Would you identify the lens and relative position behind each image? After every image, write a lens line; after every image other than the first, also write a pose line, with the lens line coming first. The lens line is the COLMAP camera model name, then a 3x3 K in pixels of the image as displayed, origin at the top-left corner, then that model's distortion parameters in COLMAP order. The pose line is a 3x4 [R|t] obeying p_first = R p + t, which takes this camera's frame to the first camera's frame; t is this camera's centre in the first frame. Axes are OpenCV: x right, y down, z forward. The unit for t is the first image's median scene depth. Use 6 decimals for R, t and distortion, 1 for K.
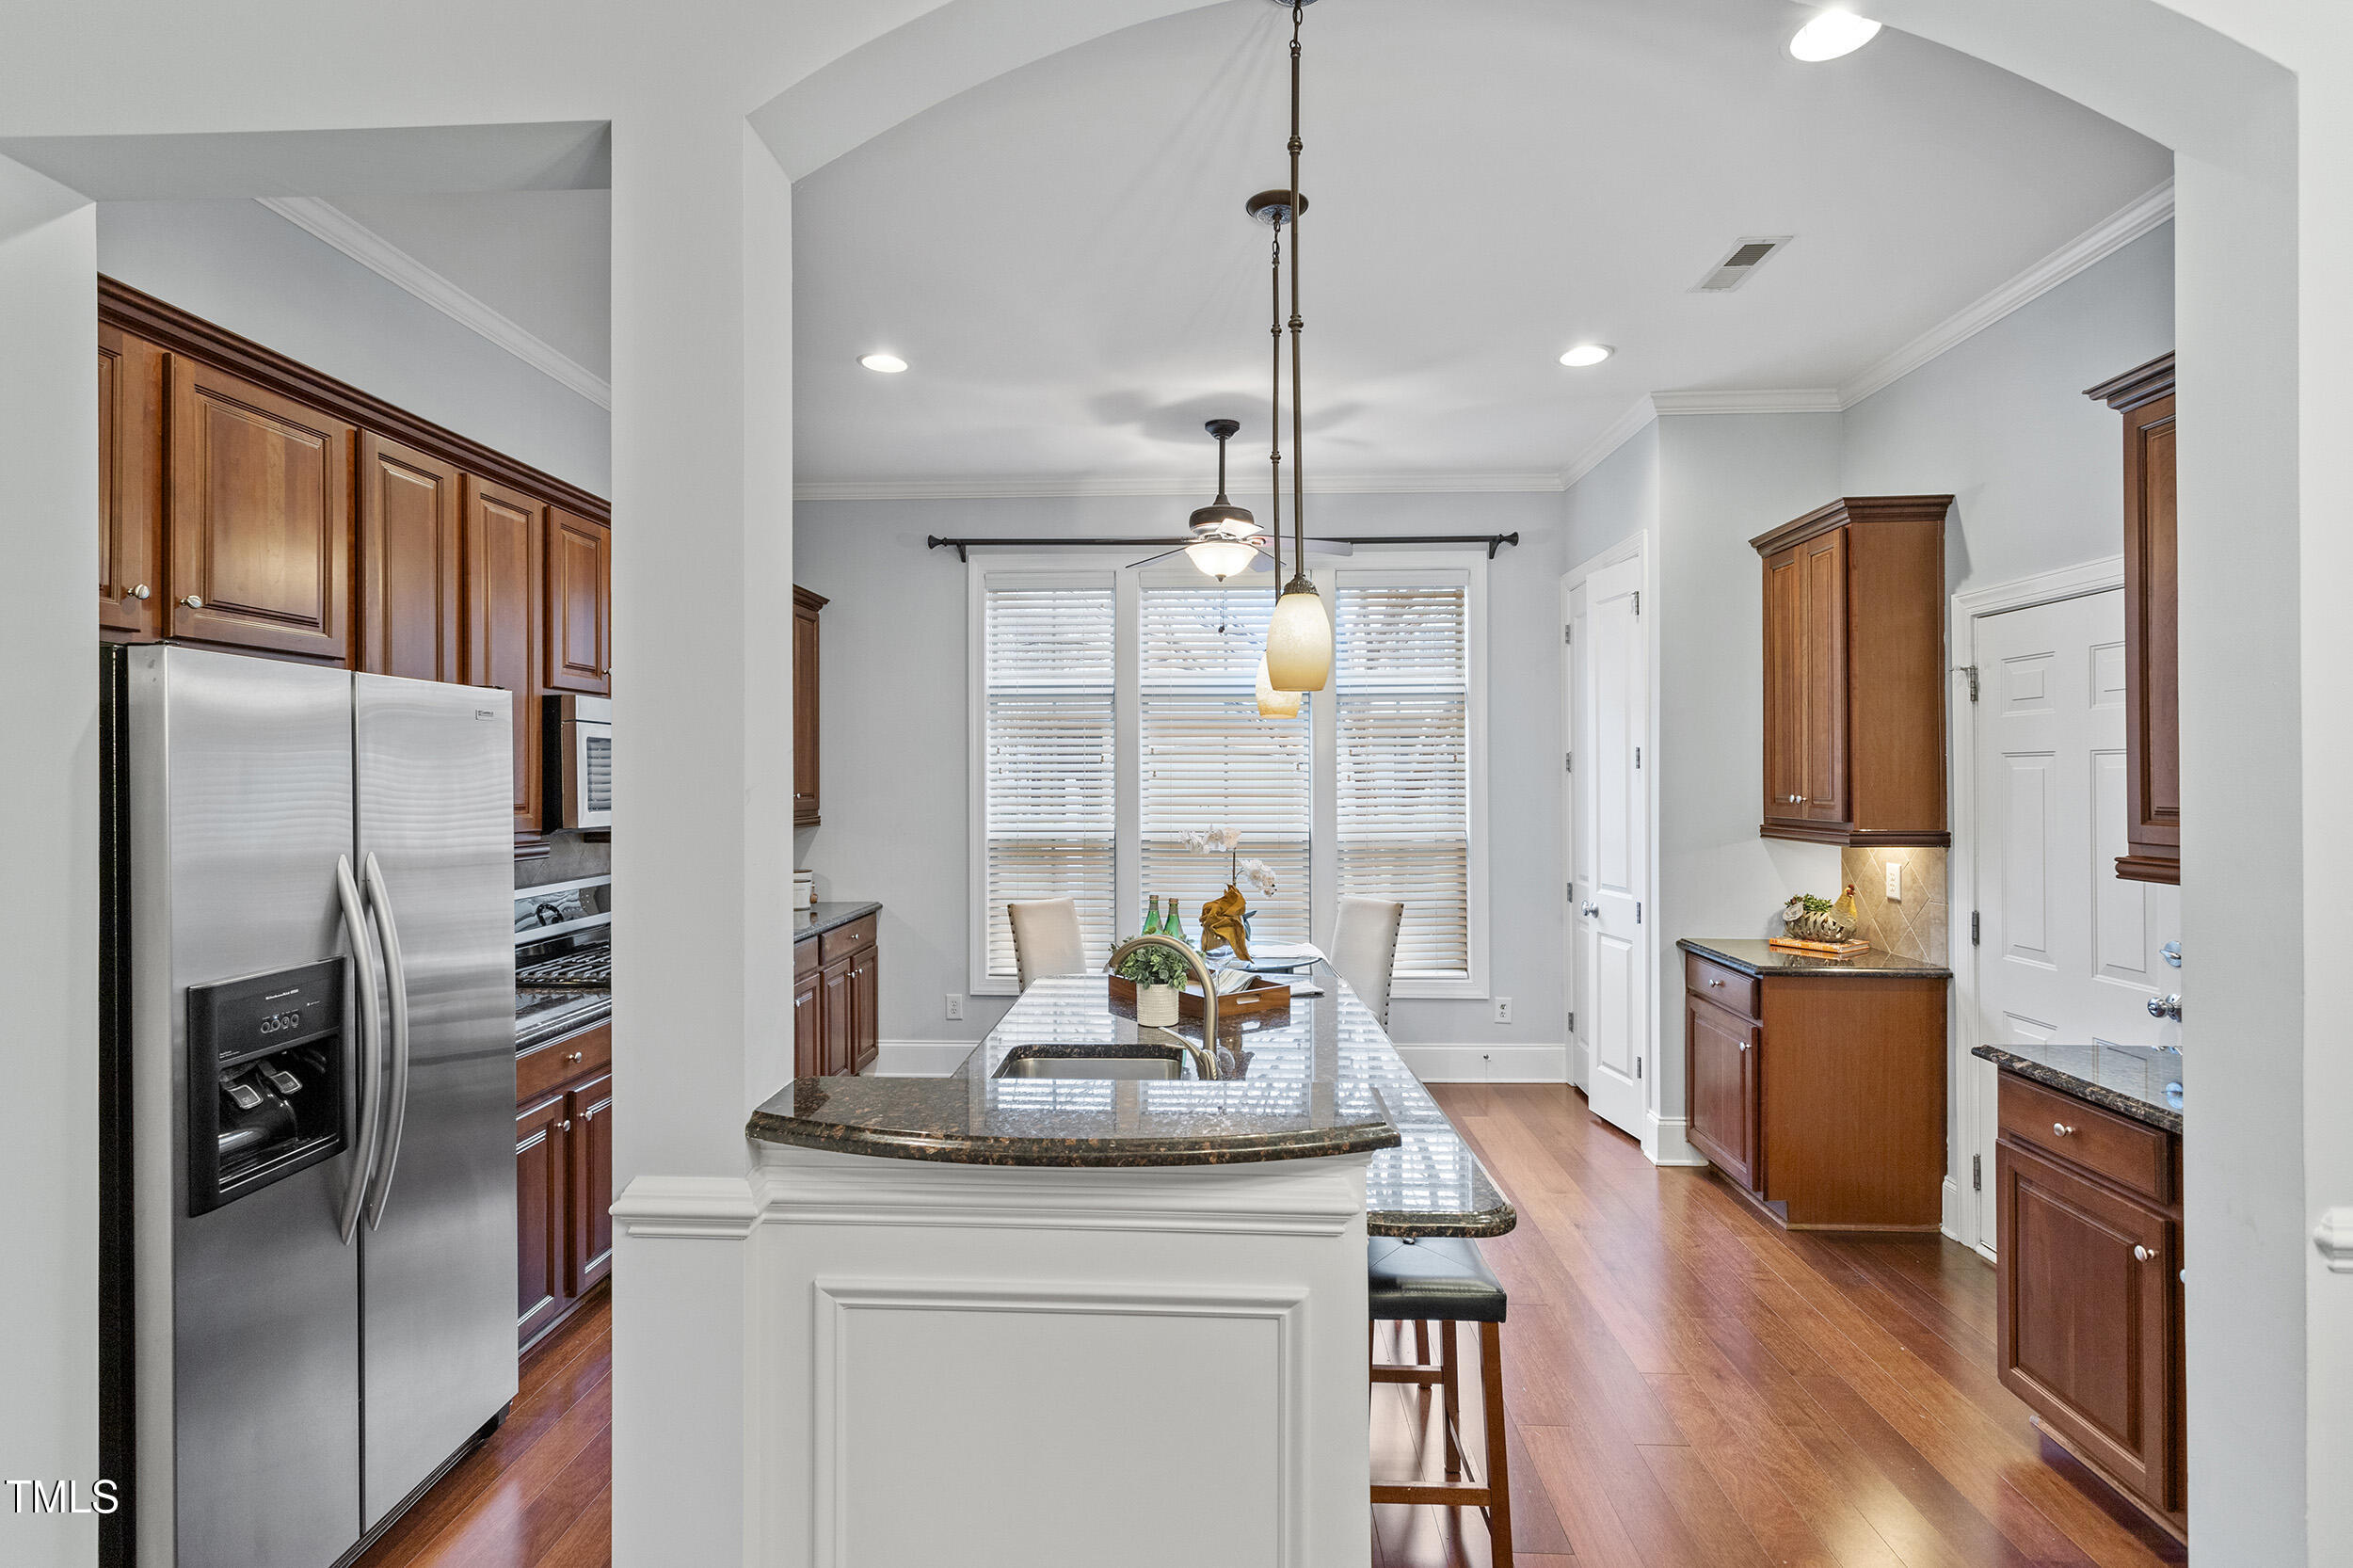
lens RADIAL K [[1117.6, 0, 1173.0], [0, 1117.6, 769.6], [0, 0, 1]] dist [0.000558, -0.000286]
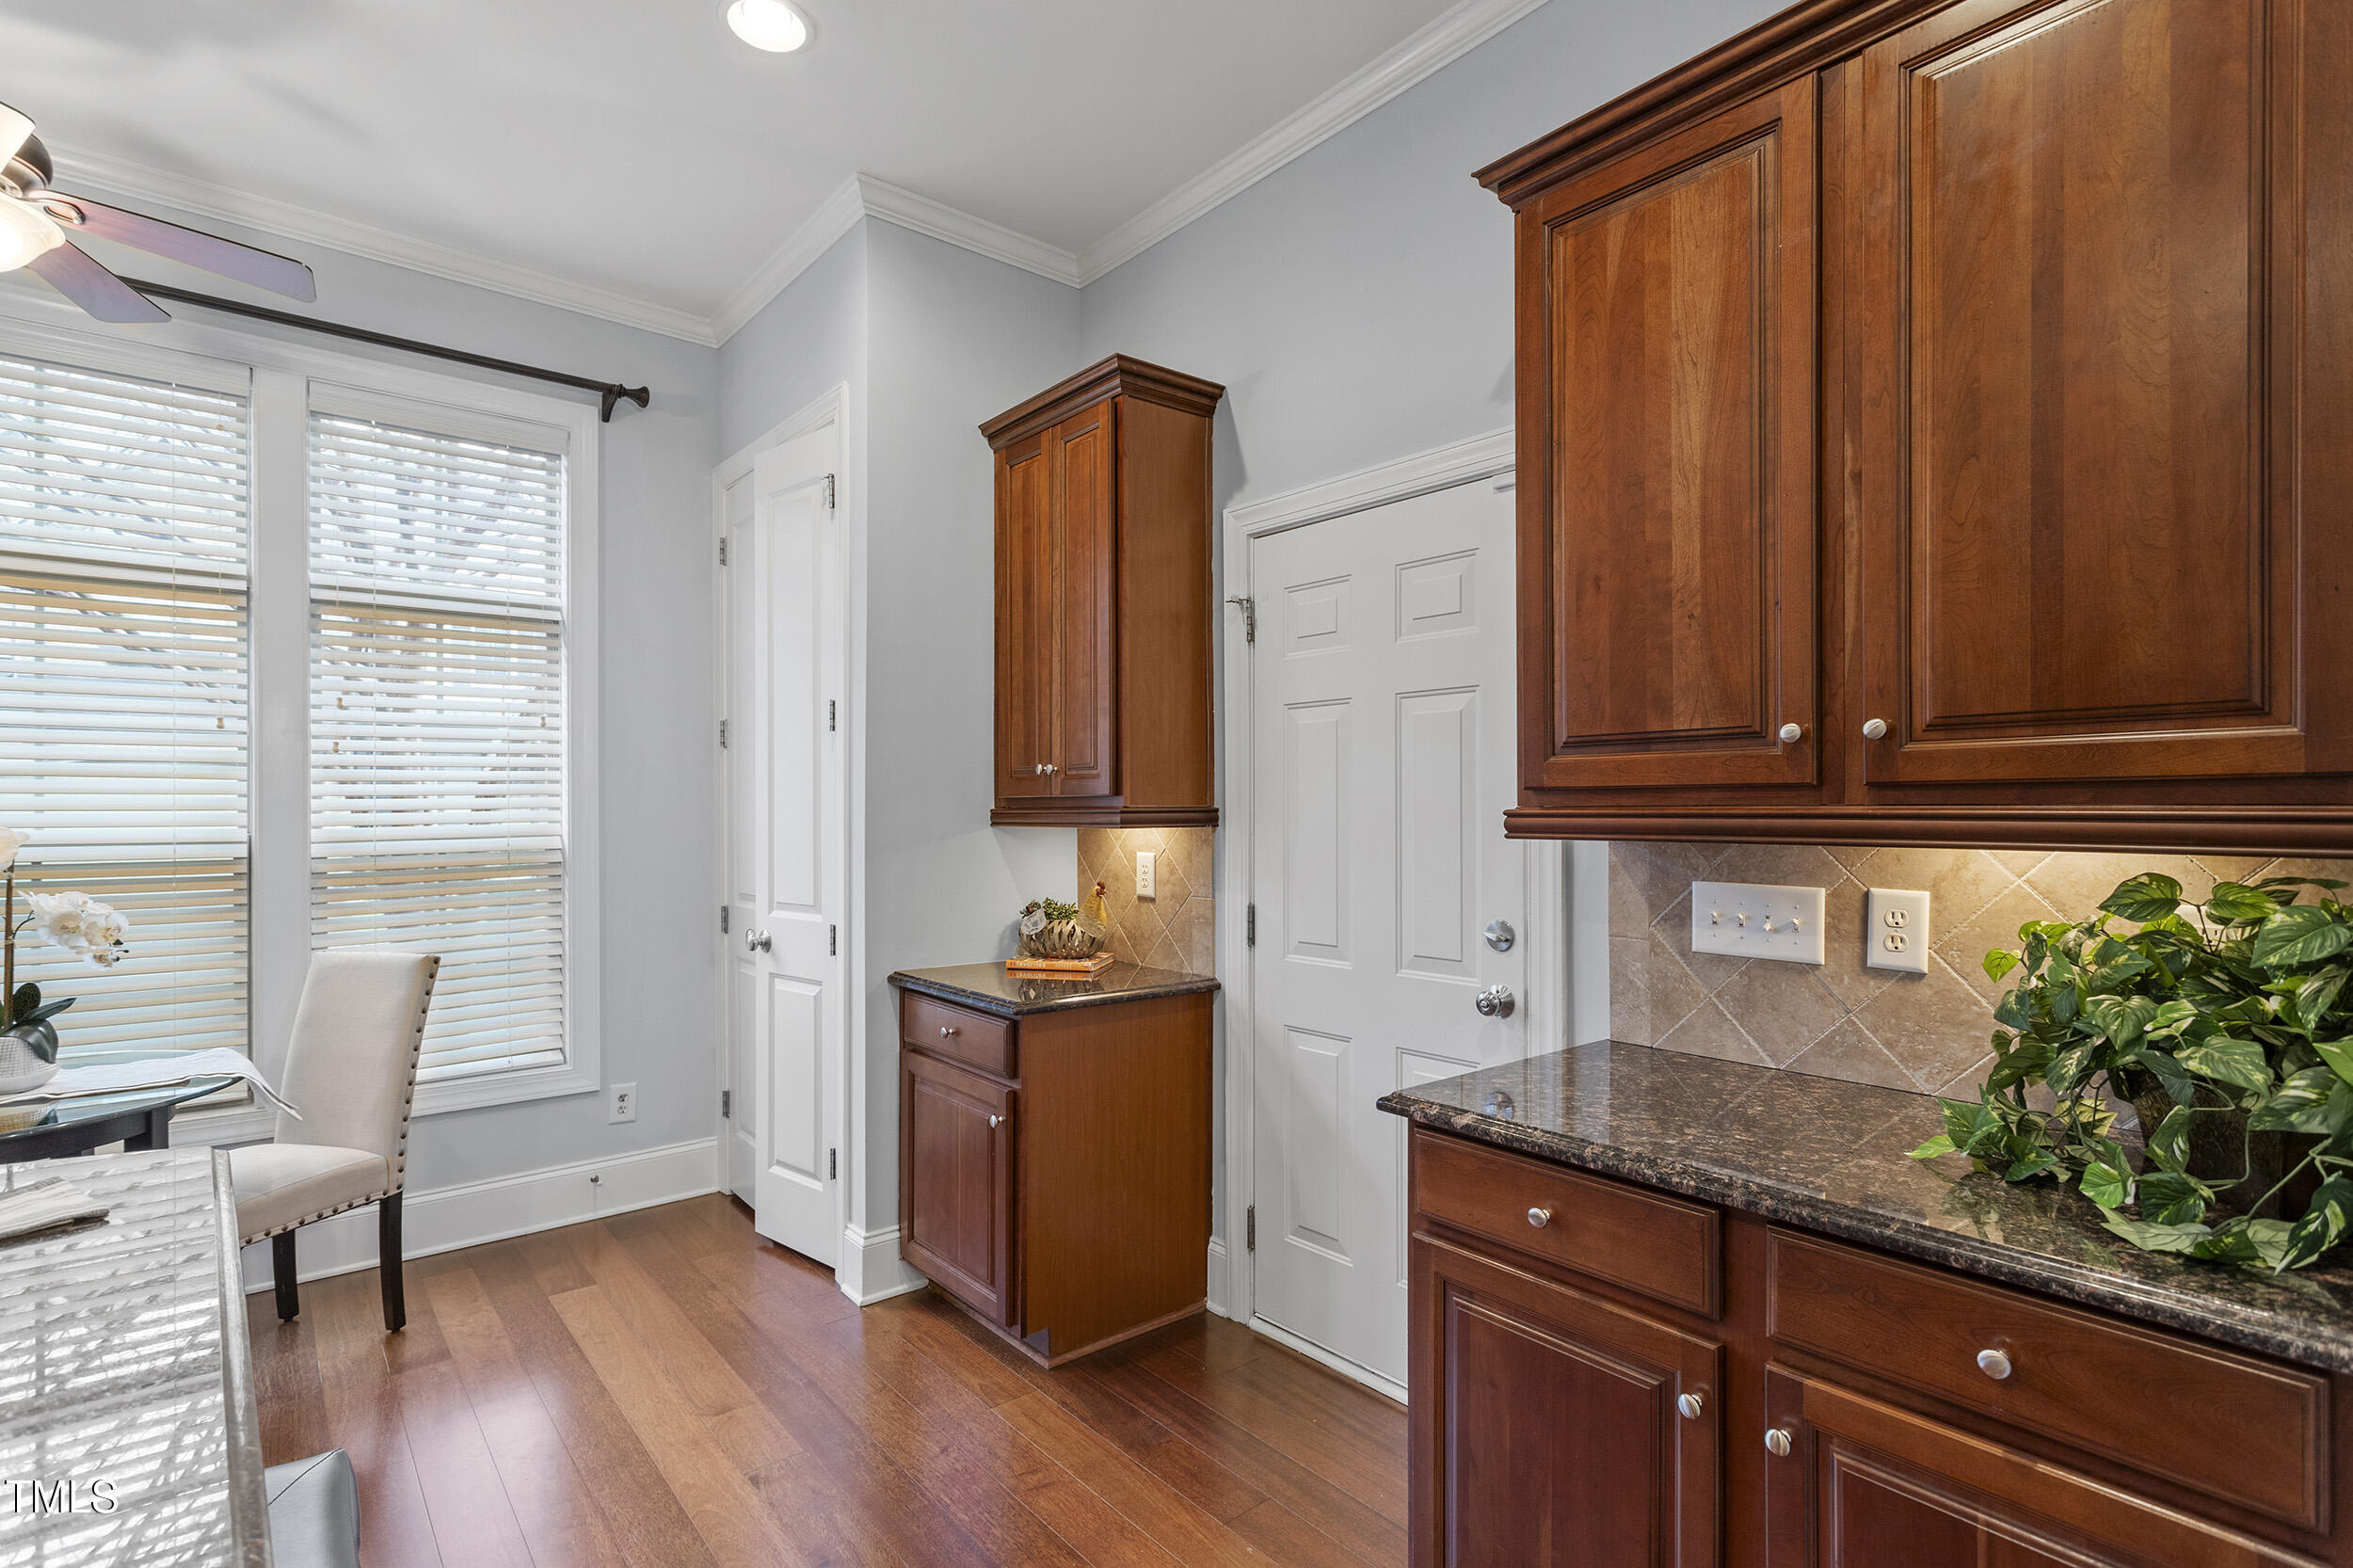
lens RADIAL K [[1140.7, 0, 1180.4], [0, 1140.7, 809.0], [0, 0, 1]] dist [0.003295, 0.001384]
pose [[0.738667, 0.000416, 0.674071, 0.114103], [-0.004573, 0.999980, 0.004394, 0.049170], [-0.674055, -0.006328, 0.738654, 0.381984]]
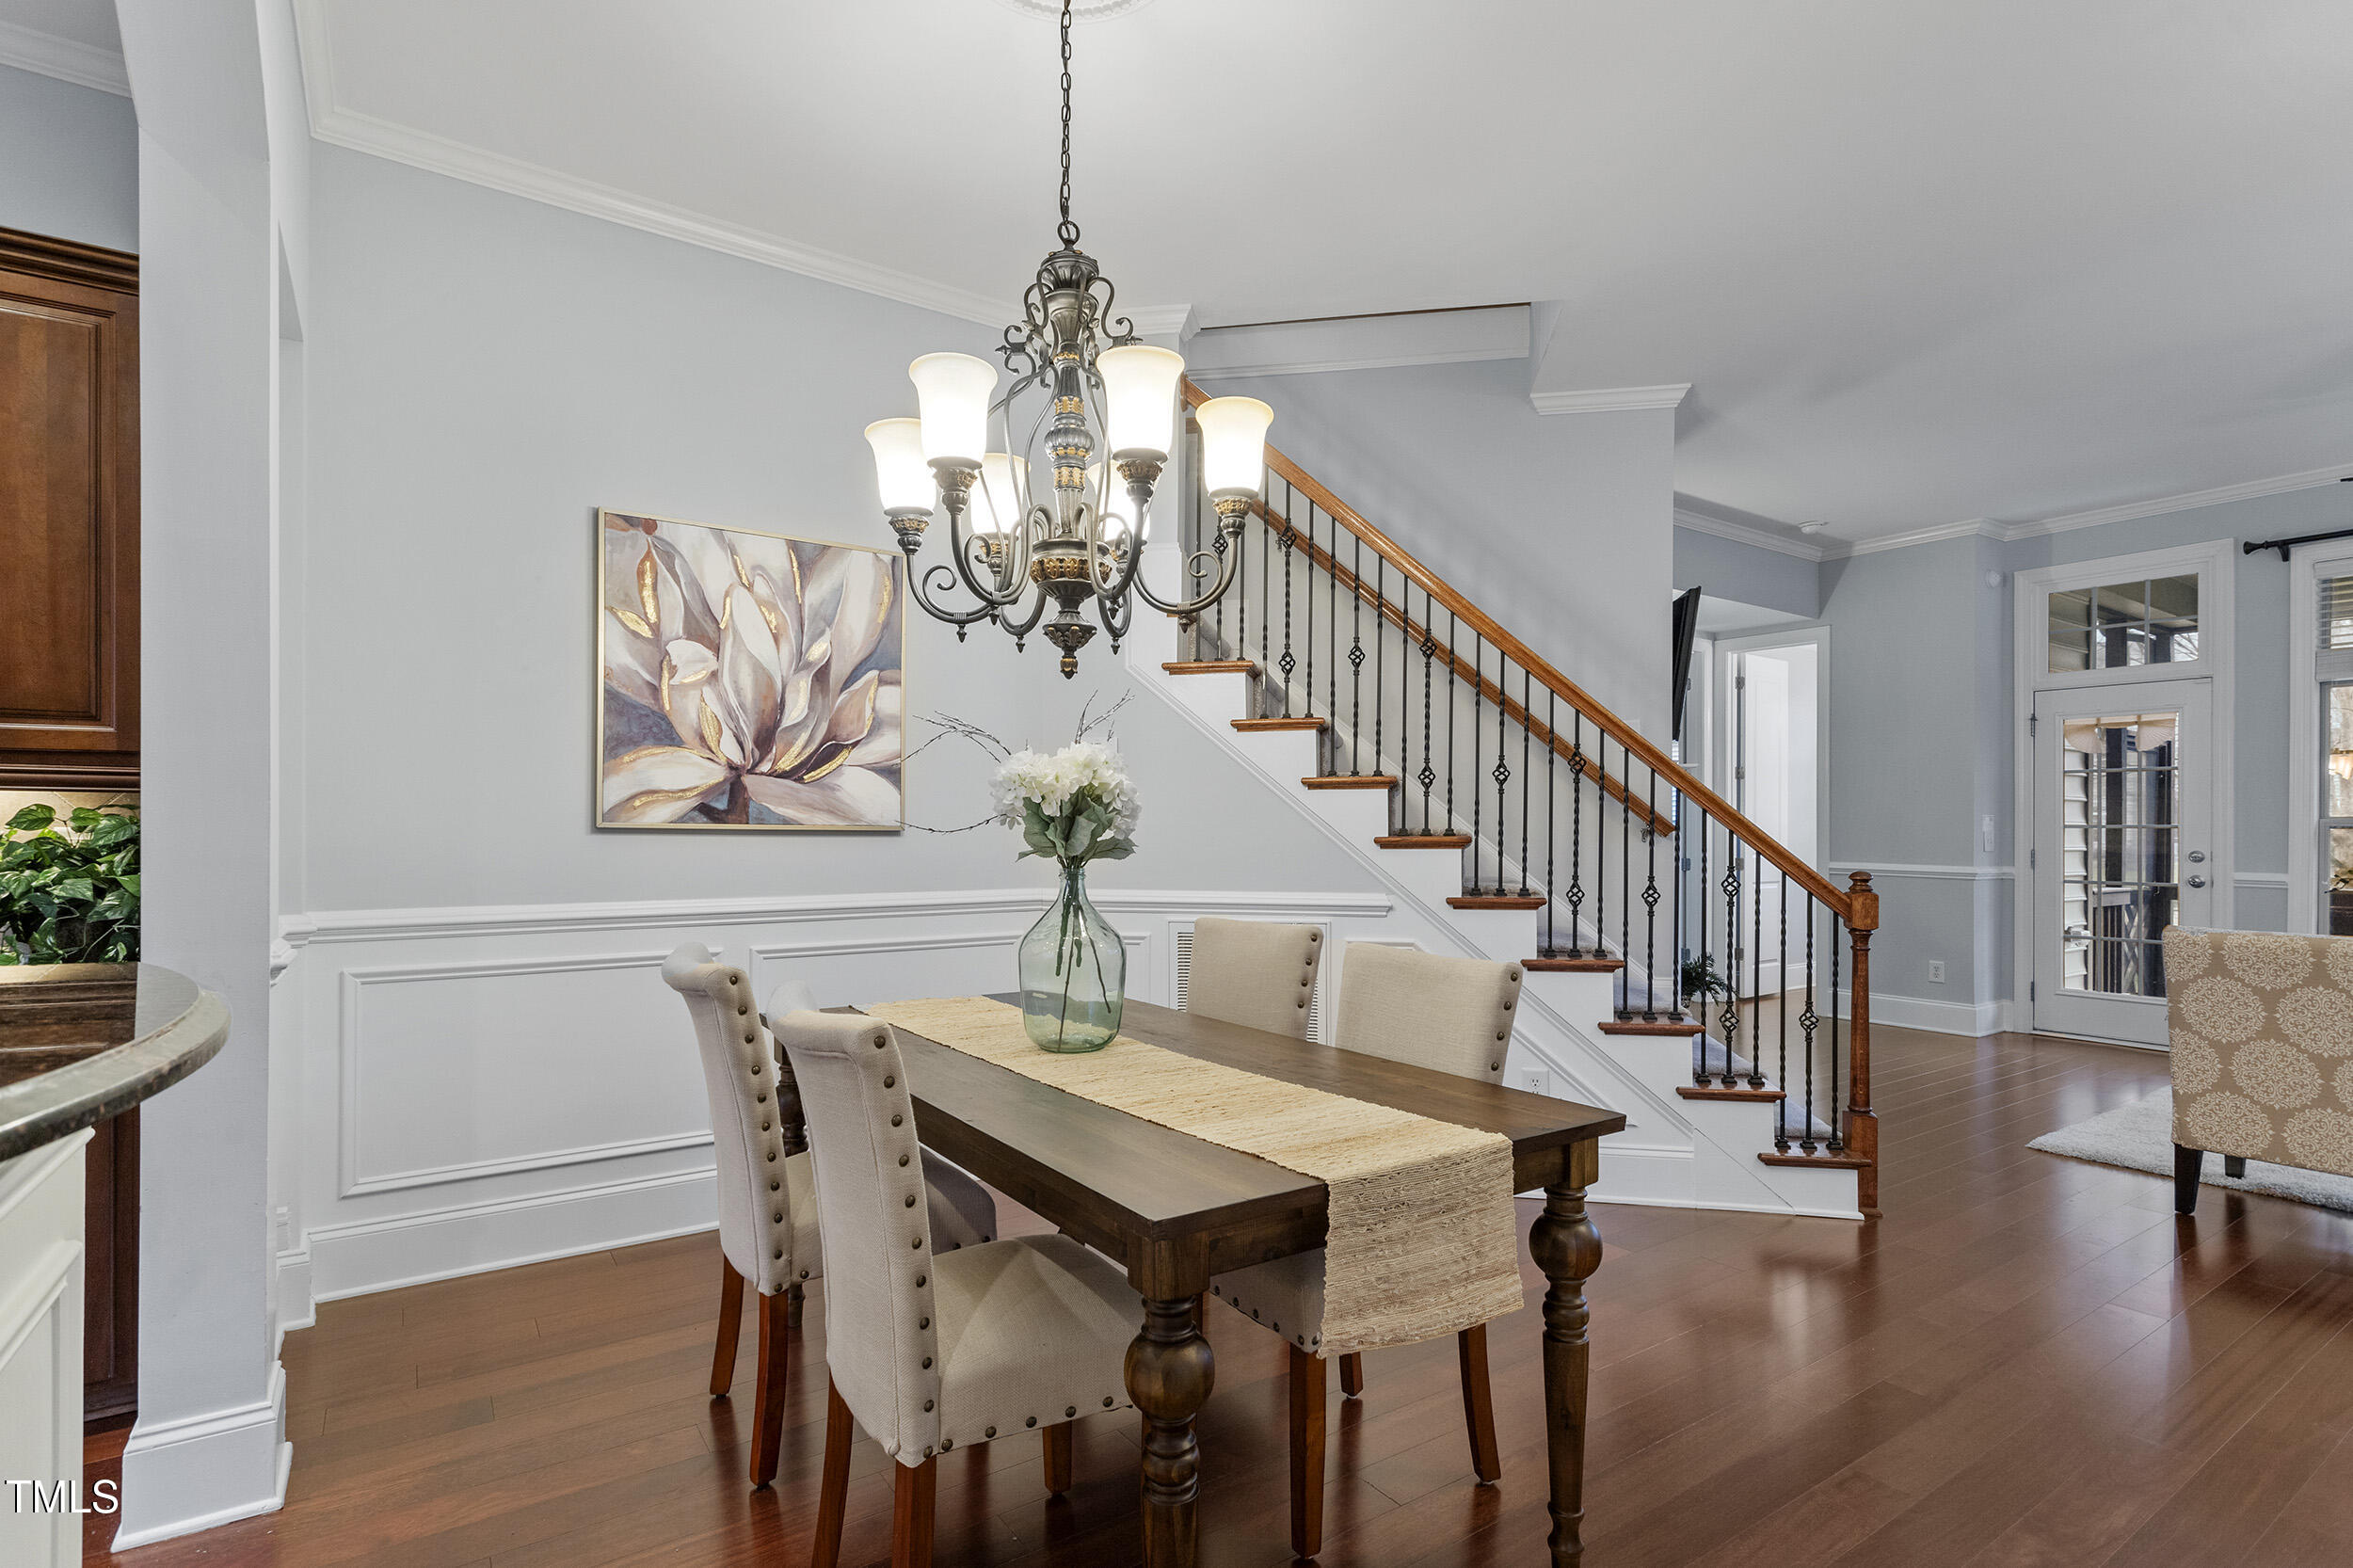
lens RADIAL K [[1138.7, 0, 1172.3], [0, 1138.7, 826.0], [0, 0, 1]] dist [0.002729, 0.000142]
pose [[-0.595724, -0.003284, 0.803183, -0.304669], [-0.009247, 0.999953, -0.002770, 0.077181], [-0.803136, -0.009077, -0.595726, 0.313240]]
